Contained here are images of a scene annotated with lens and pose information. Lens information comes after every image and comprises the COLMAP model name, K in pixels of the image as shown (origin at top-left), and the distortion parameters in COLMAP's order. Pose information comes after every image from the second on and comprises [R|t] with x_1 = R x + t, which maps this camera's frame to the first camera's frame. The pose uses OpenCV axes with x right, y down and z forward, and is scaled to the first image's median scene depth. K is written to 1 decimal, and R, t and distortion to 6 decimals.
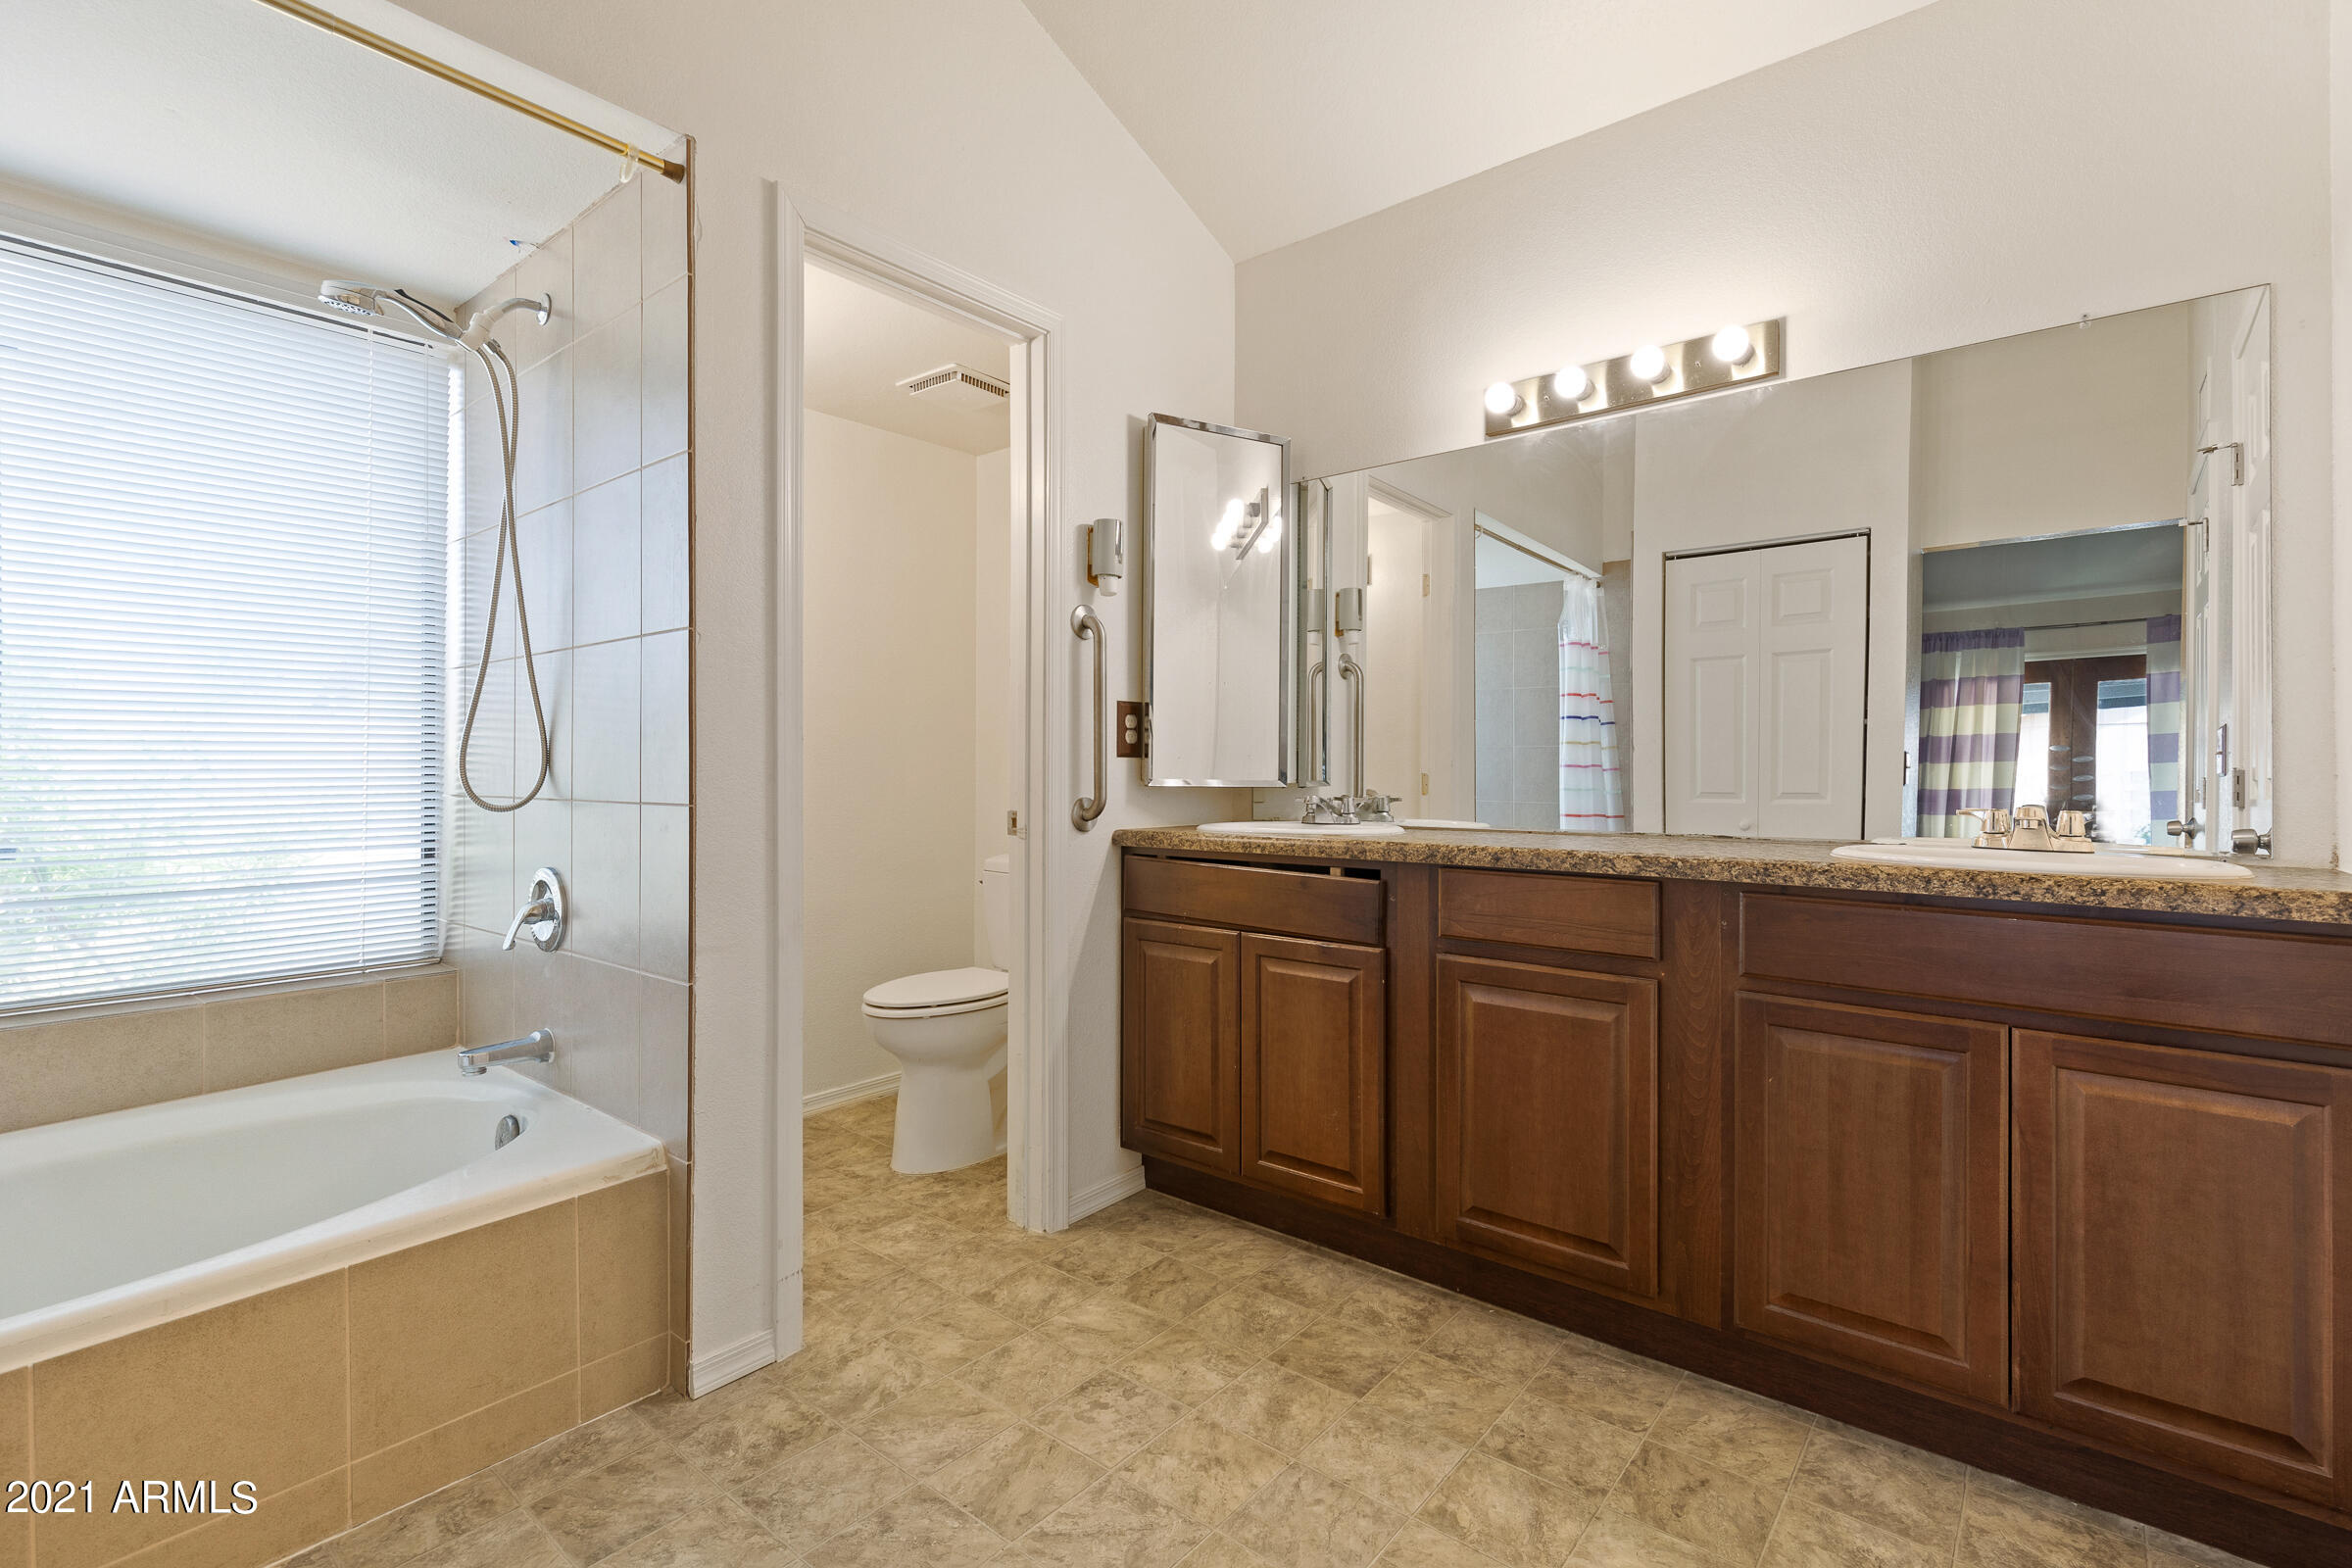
lens RADIAL K [[1074.2, 0, 1189.6], [0, 1074.2, 768.9], [0, 0, 1]] dist [0.010466, -0.001798]
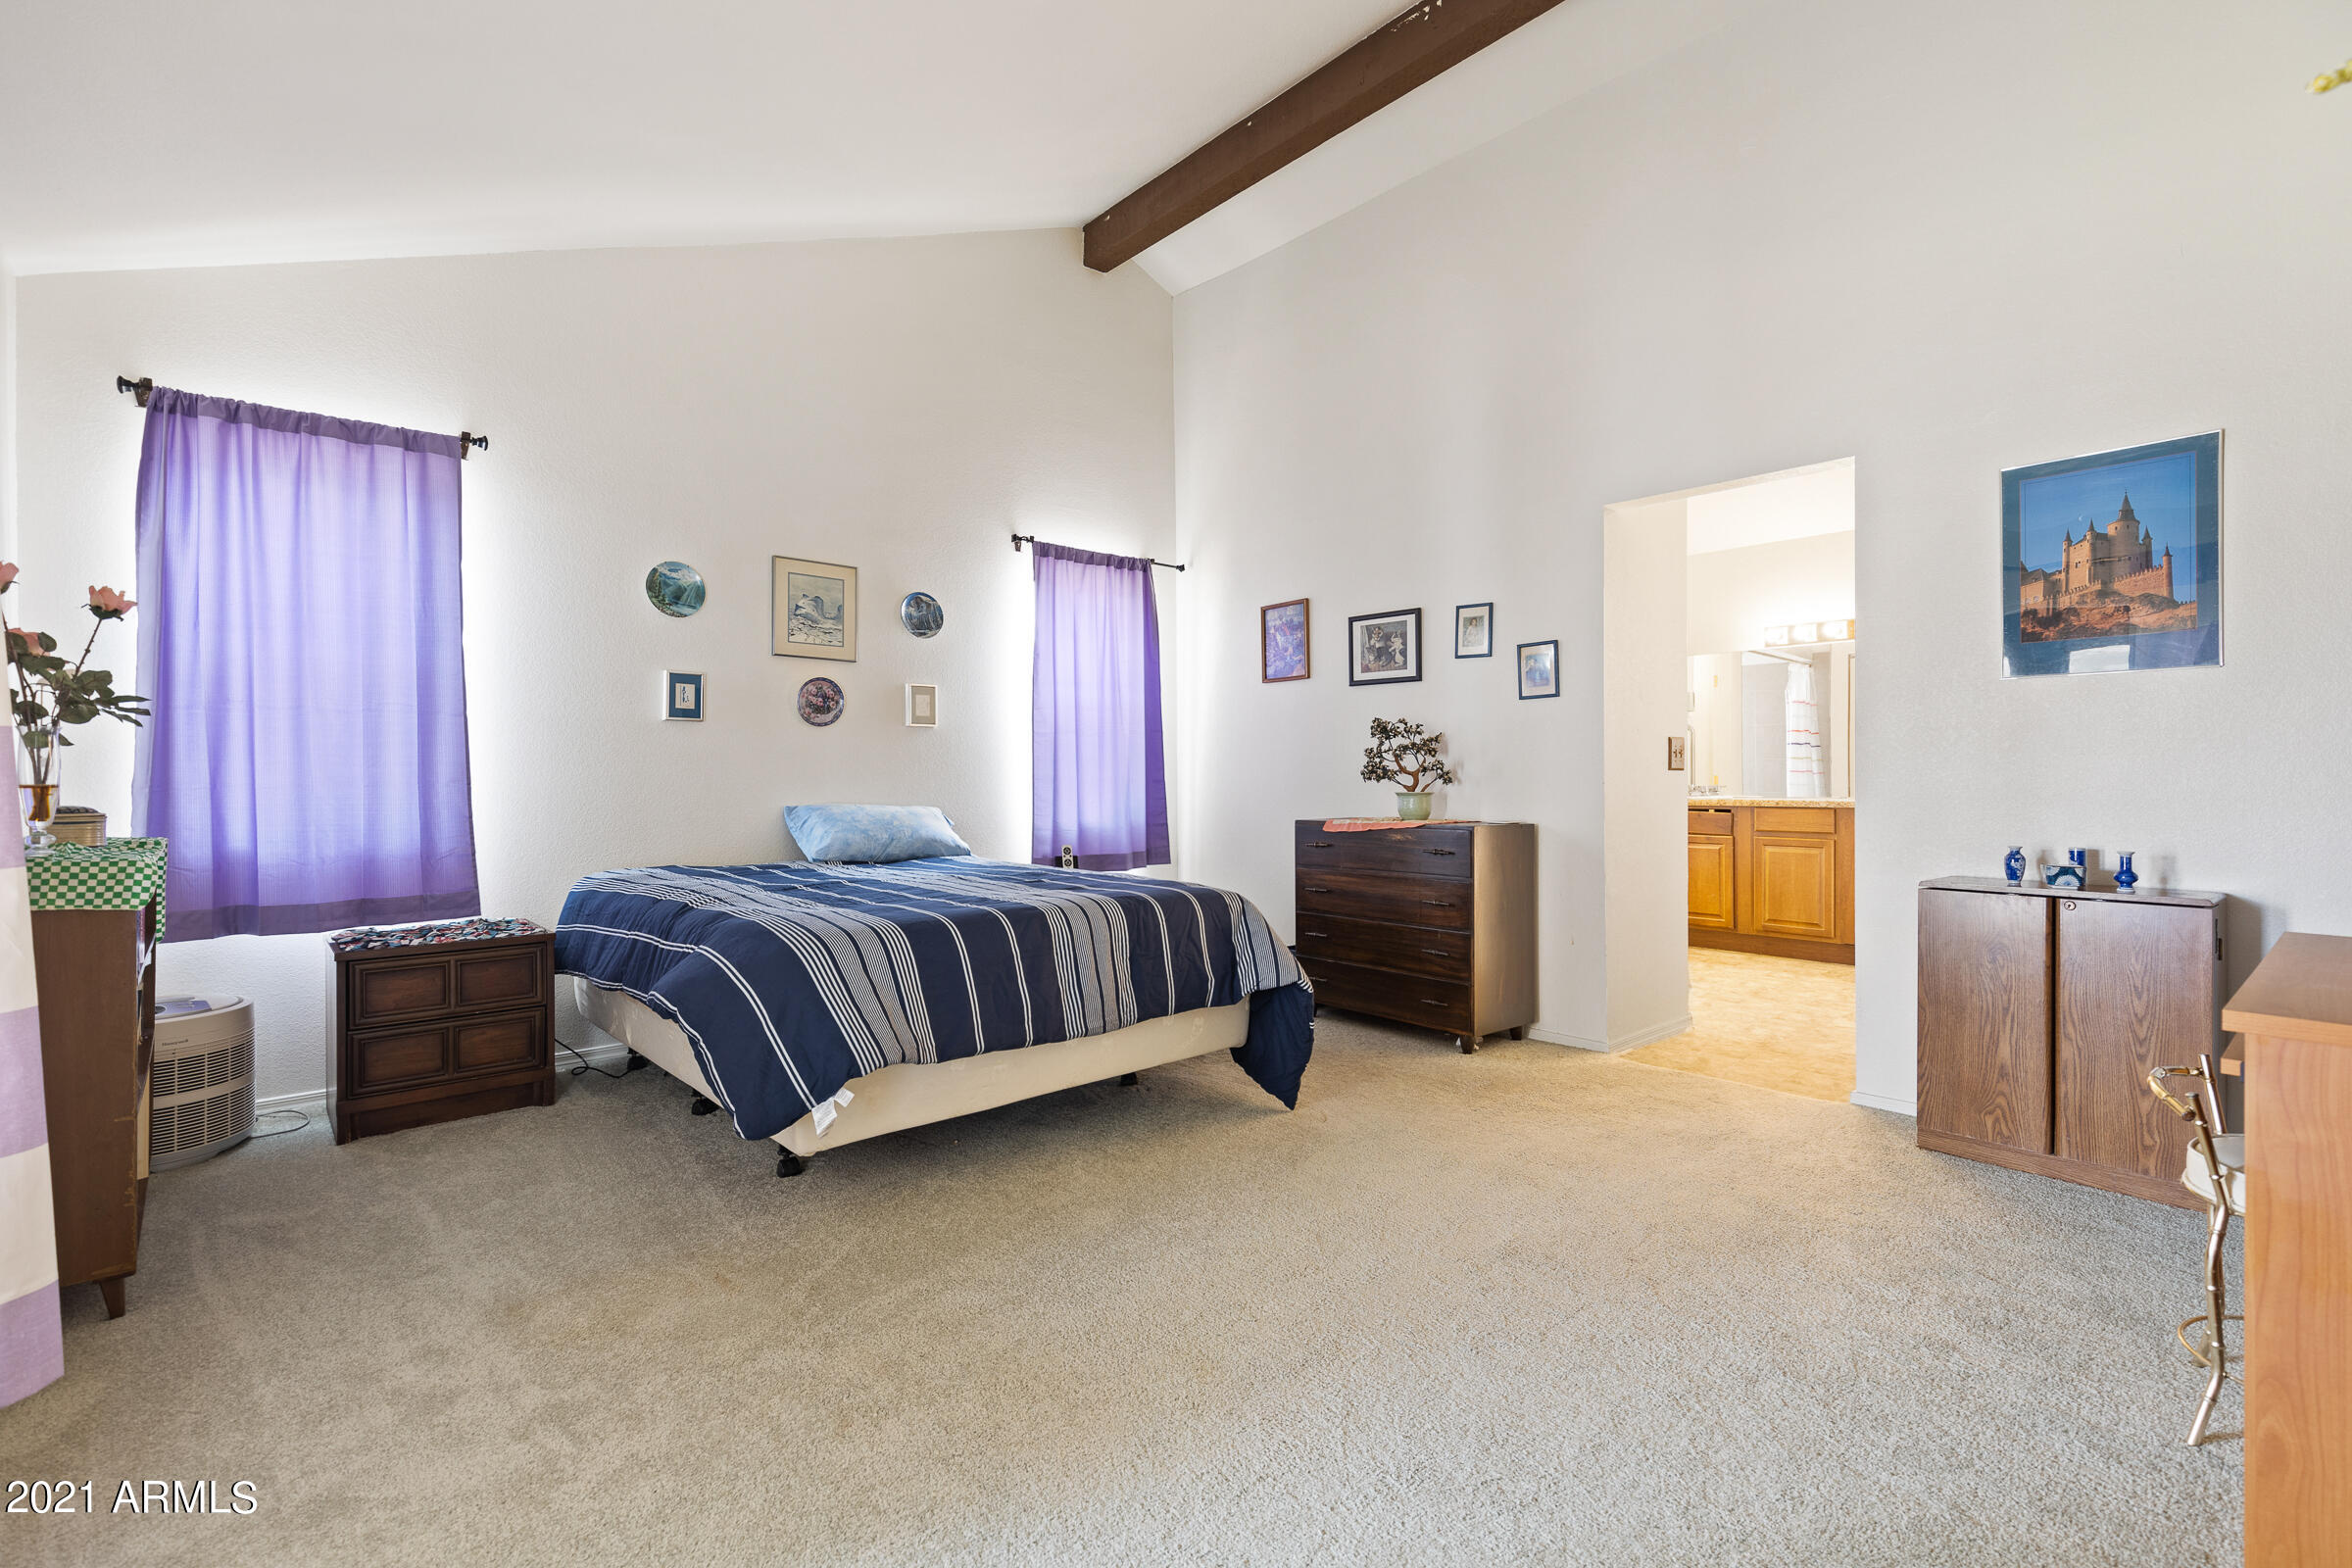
lens RADIAL K [[1074.2, 0, 1189.6], [0, 1074.2, 768.9], [0, 0, 1]] dist [0.010466, -0.001798]
pose [[0.988084, -0.000122, -0.153917, -0.937346], [0.000064, 1.000000, -0.000376, -0.015347], [0.153917, 0.000362, 0.988084, -2.393124]]
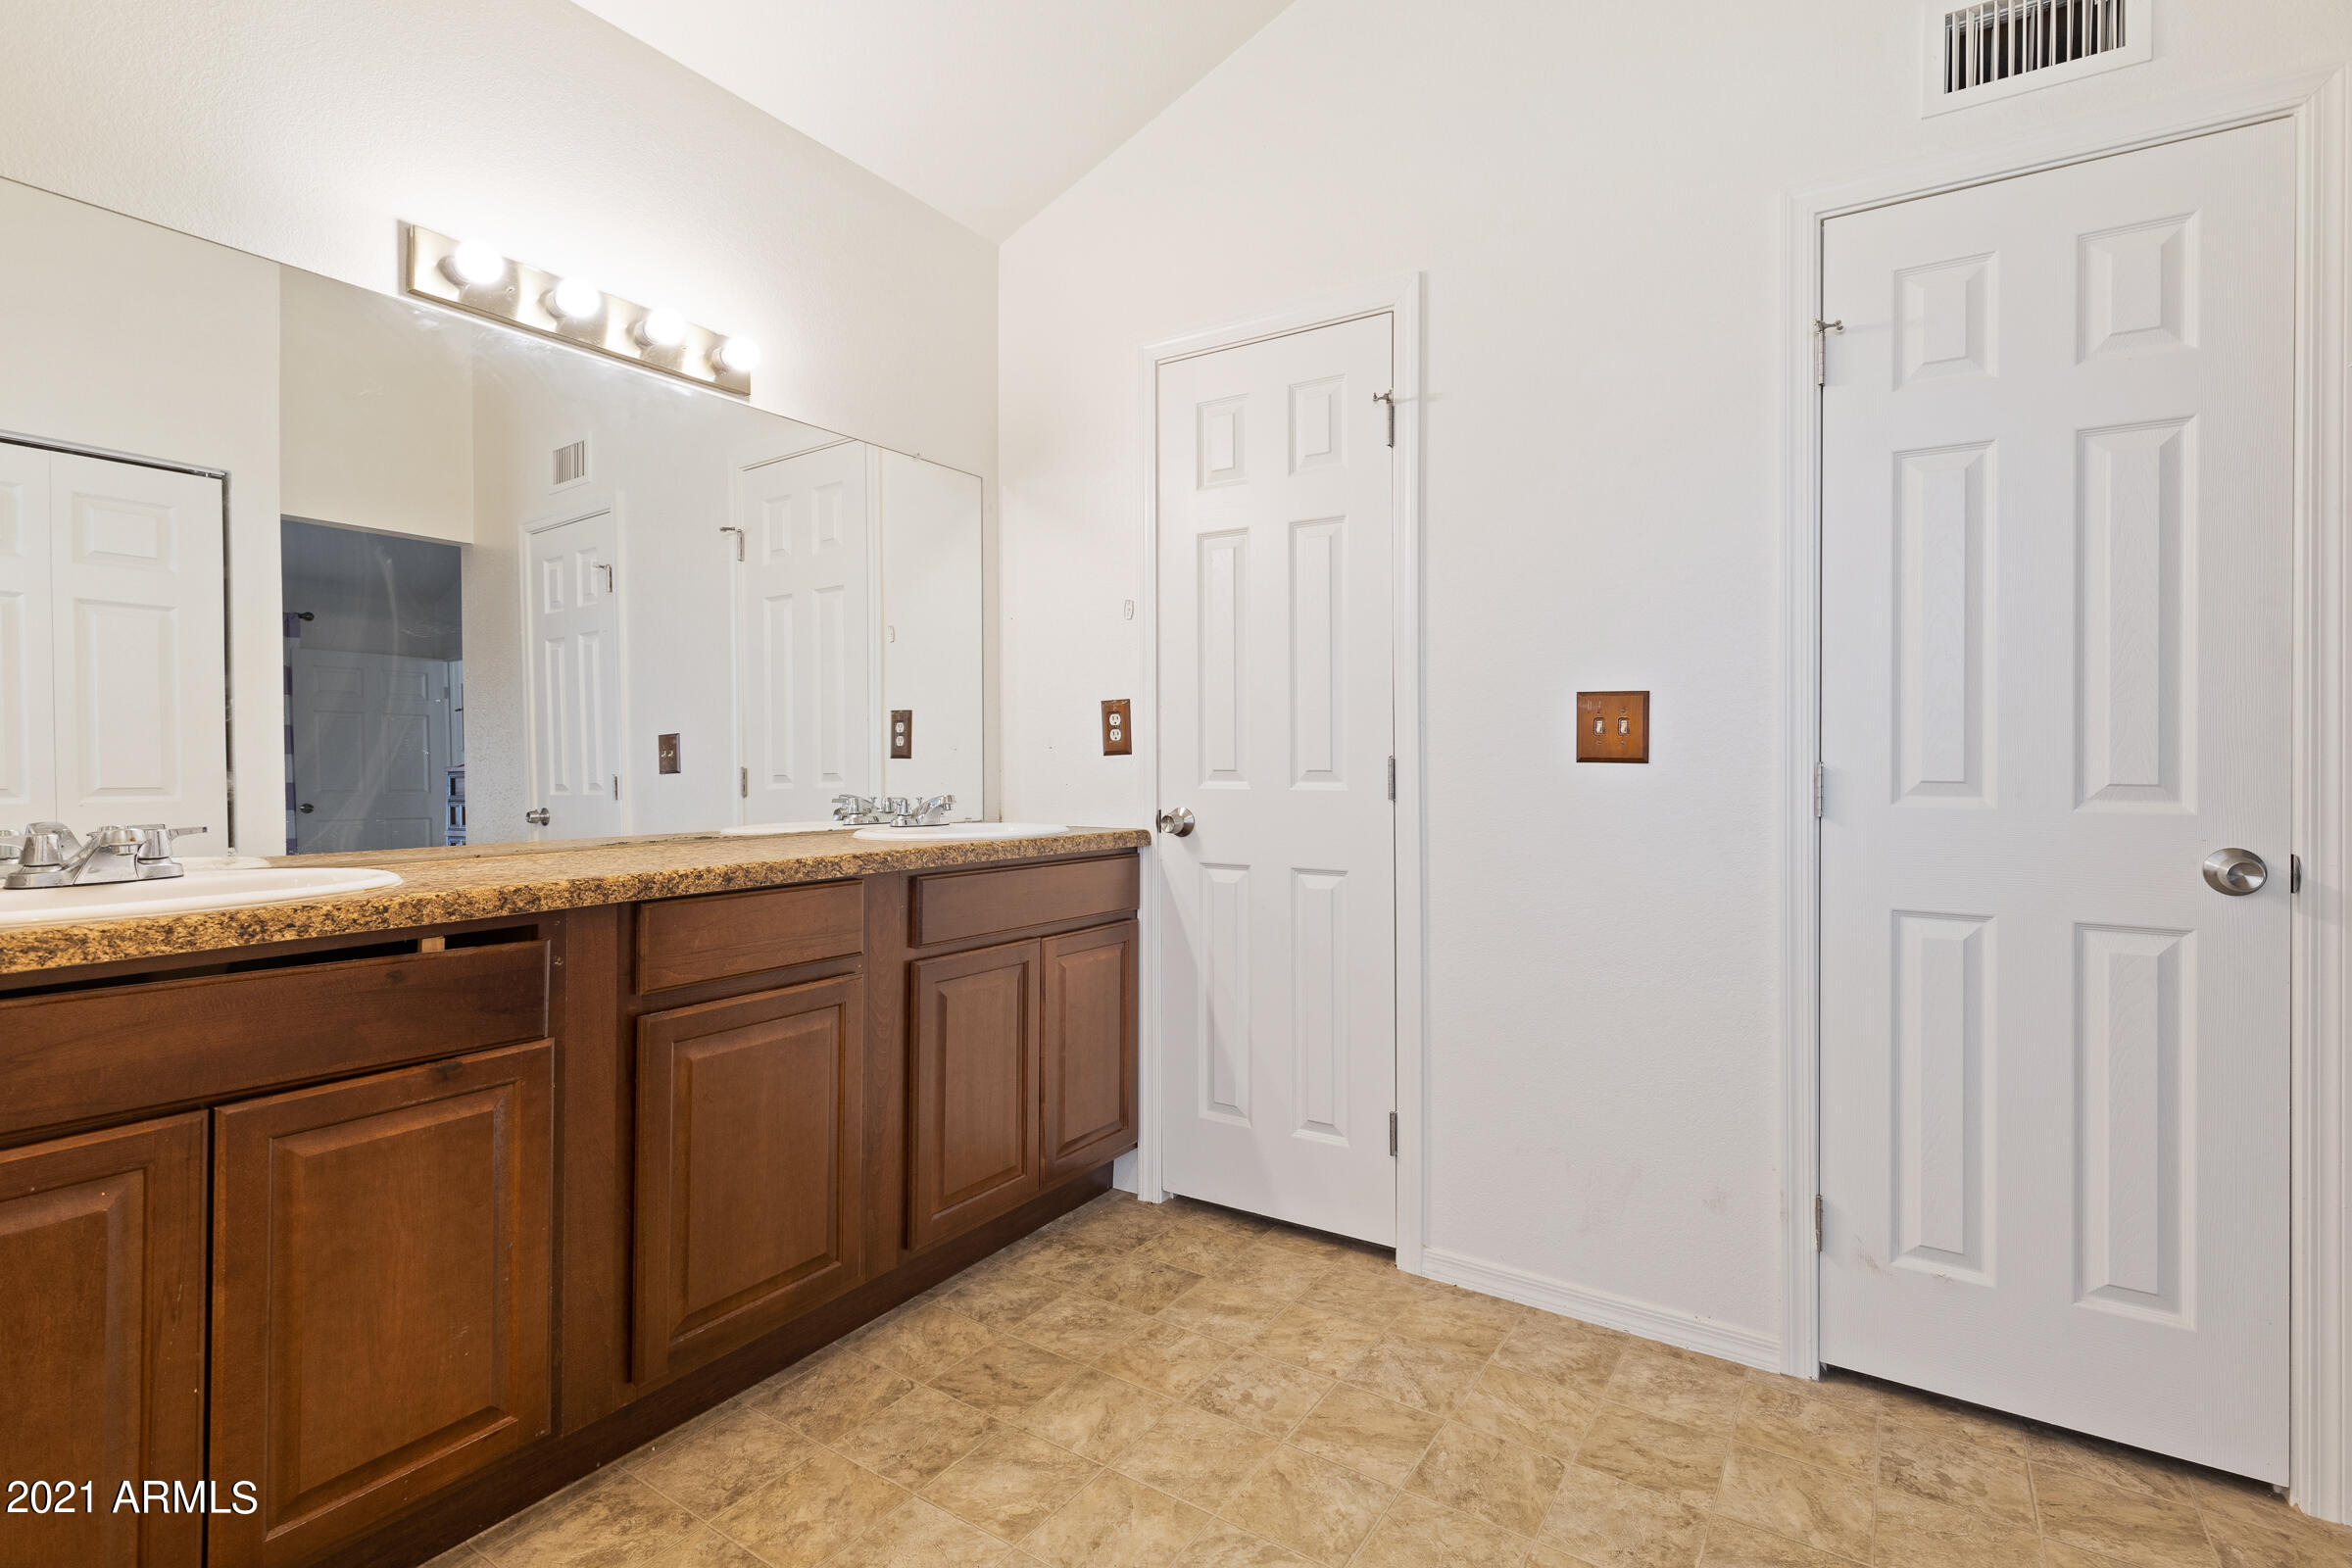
lens RADIAL K [[1074.2, 0, 1189.6], [0, 1074.2, 768.9], [0, 0, 1]] dist [0.010466, -0.001798]
pose [[-0.101609, -0.007522, 0.994796, -0.619108], [0.000717, 0.999971, 0.007634, -0.010153], [-0.994824, 0.001489, -0.101600, 0.758880]]
